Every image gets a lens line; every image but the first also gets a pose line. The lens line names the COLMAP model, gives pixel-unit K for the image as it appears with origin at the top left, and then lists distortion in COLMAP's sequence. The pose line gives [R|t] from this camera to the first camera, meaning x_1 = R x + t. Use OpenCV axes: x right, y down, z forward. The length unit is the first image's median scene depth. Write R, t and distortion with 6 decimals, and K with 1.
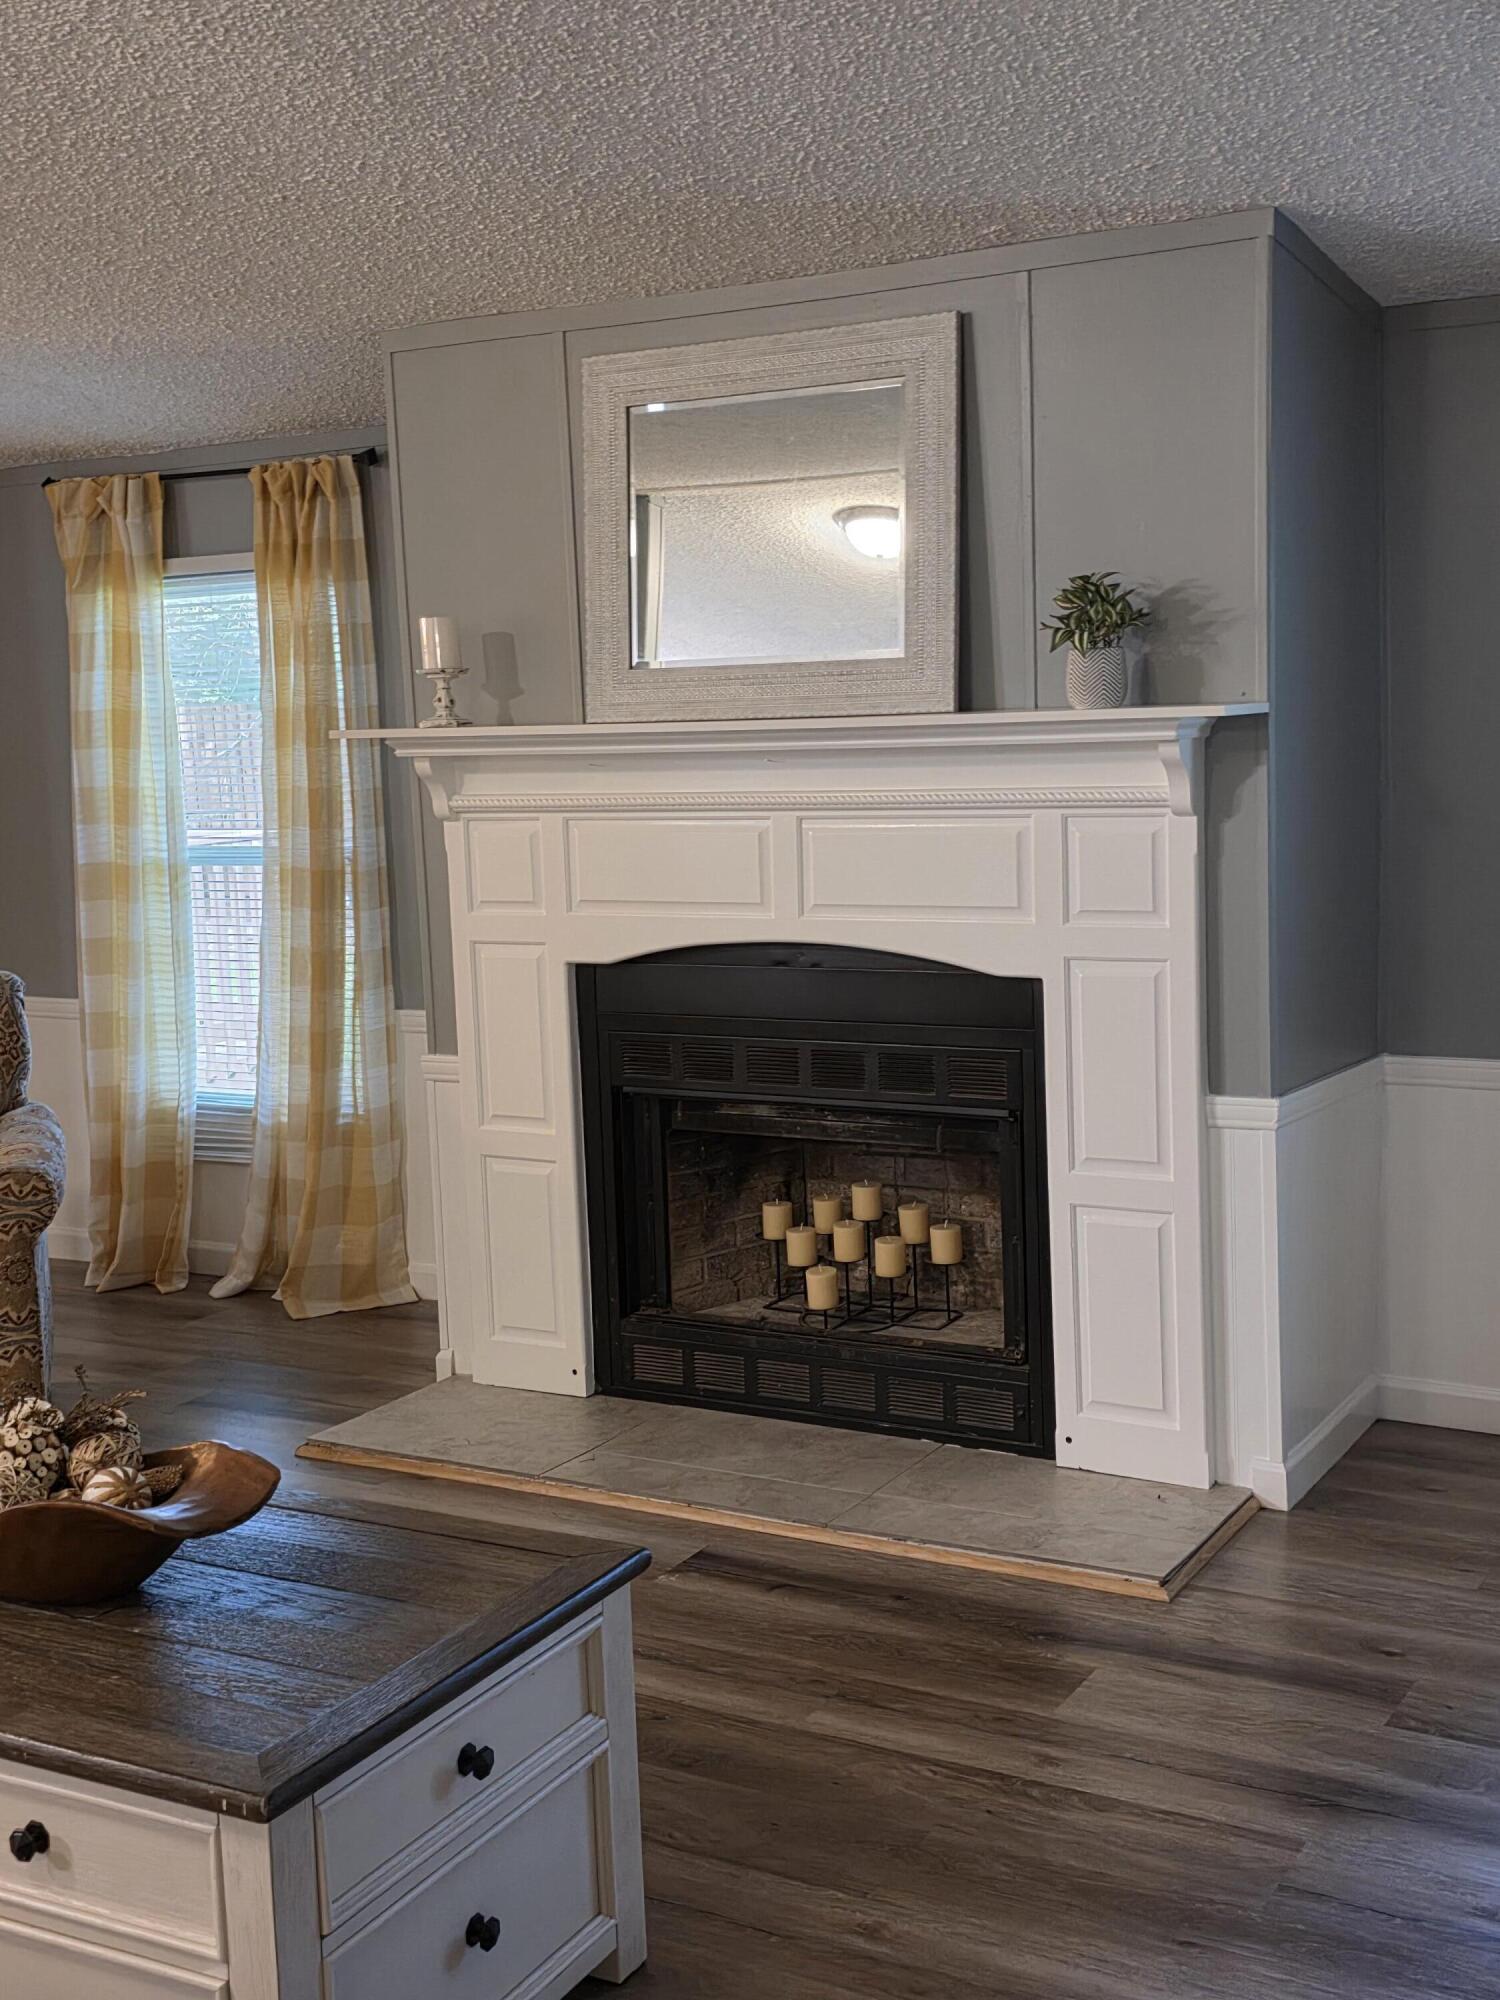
lens RADIAL K [[2247.3, 0, 758.2], [0, 2247.3, 1003.4], [0, 0, 1]] dist [0.120603, 0.000000]
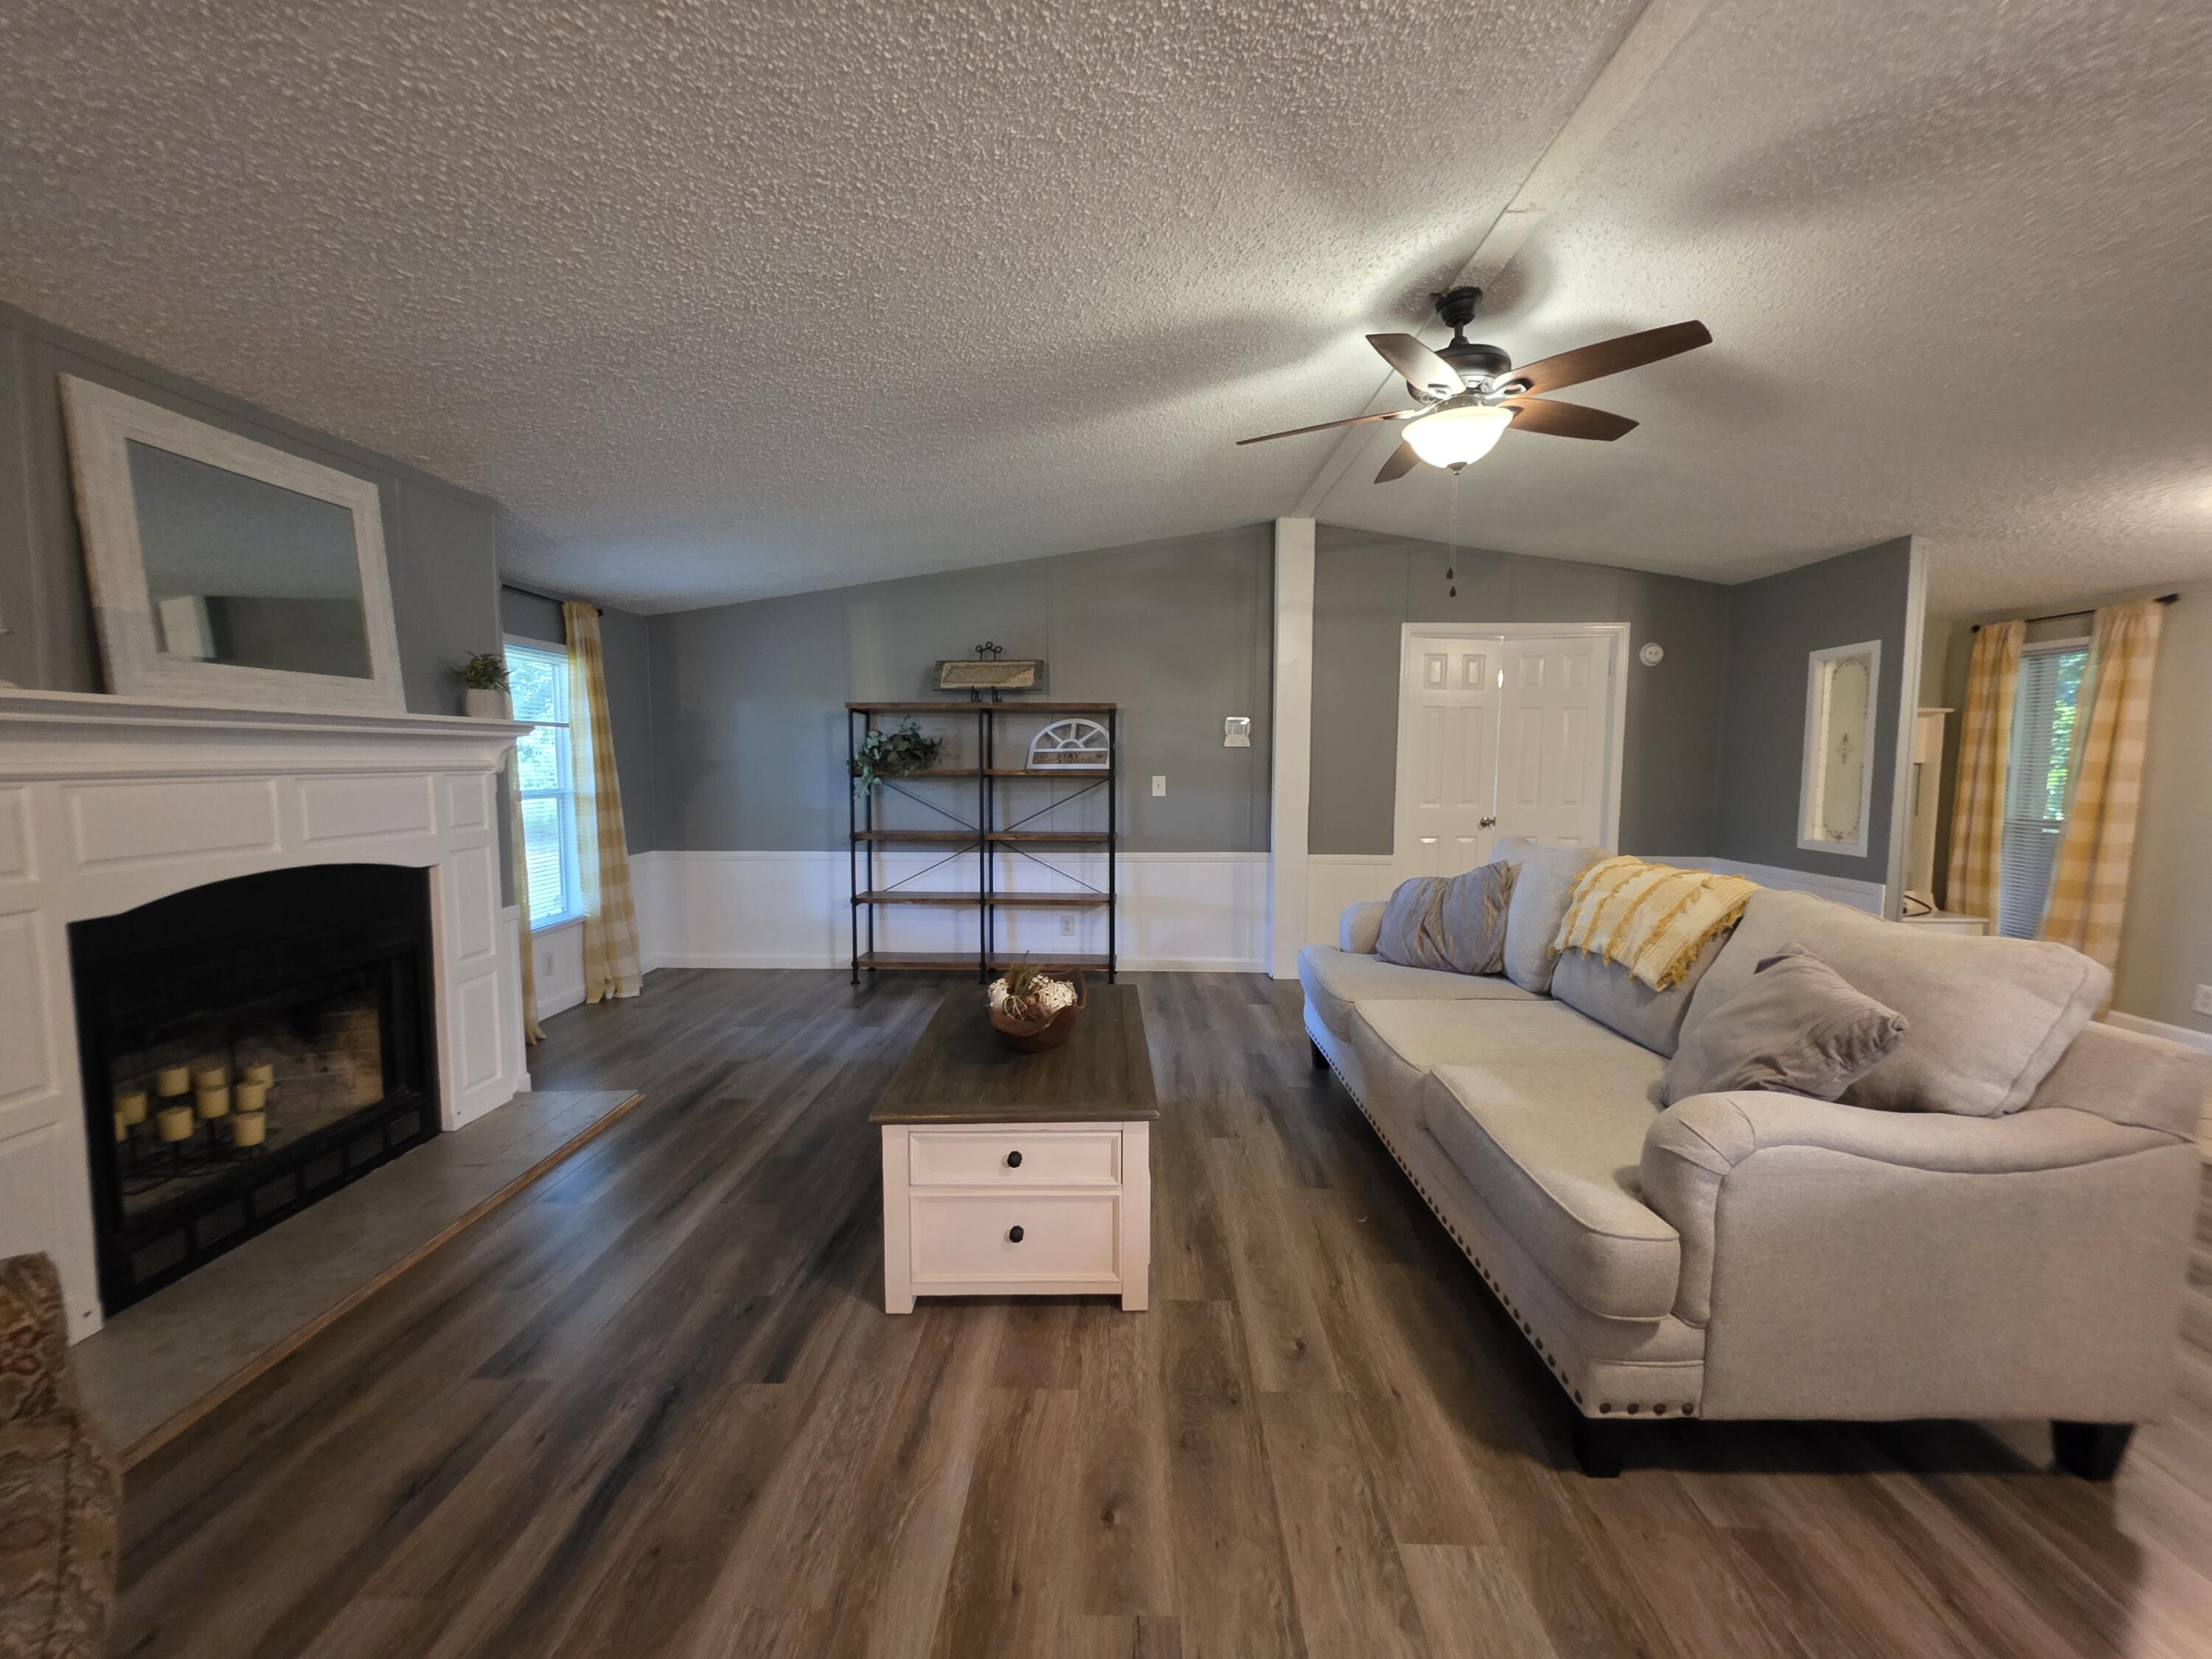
lens RADIAL K [[897.6, 0, 1109.0], [0, 897.6, 835.0], [0, 0, 1]] dist [0.000340, -0.000370]
pose [[-0.481467, -0.043455, 0.875386, -0.677977], [0.126568, 0.984854, 0.118502, -0.046286], [-0.867277, 0.167851, -0.468675, 0.757445]]
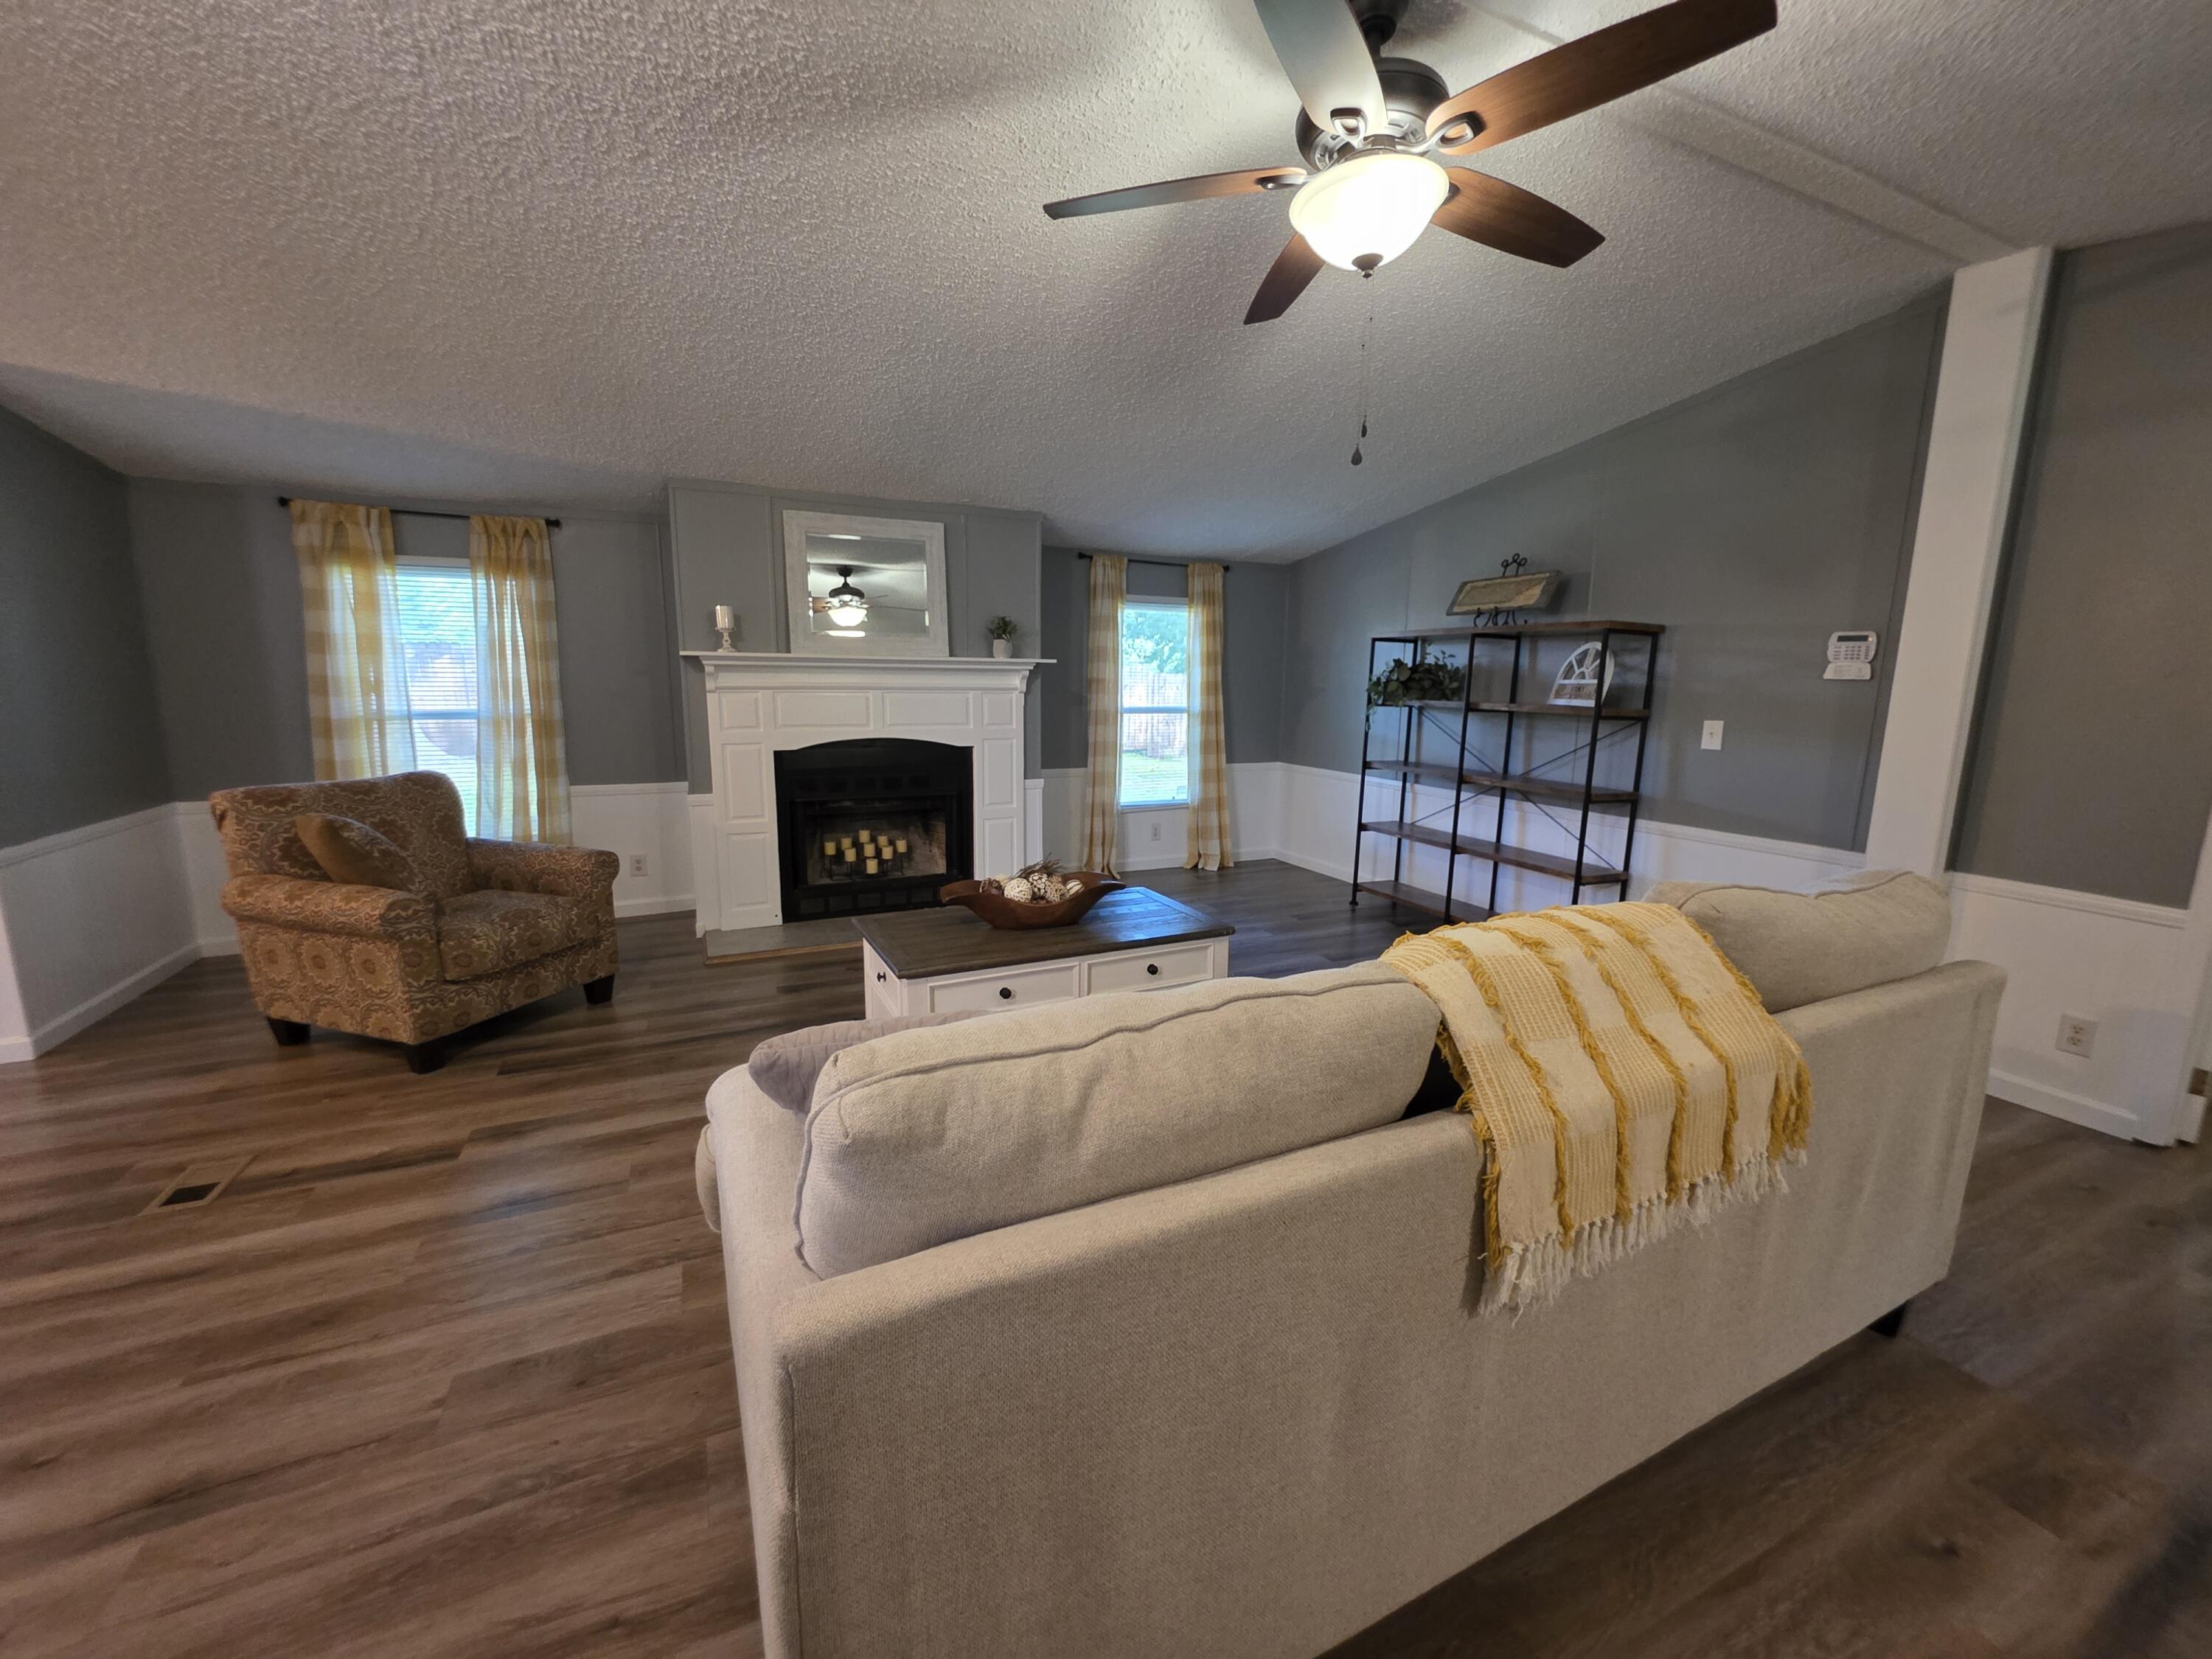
lens RADIAL K [[897.6, 0, 1113.3], [0, 897.6, 820.6], [0, 0, 1]] dist [0.000340, -0.000370]
pose [[0.574430, -0.090773, 0.813505, -0.676052], [0.072541, 0.995567, 0.059866, 0.026628], [-0.815333, 0.024623, 0.578469, 0.119879]]
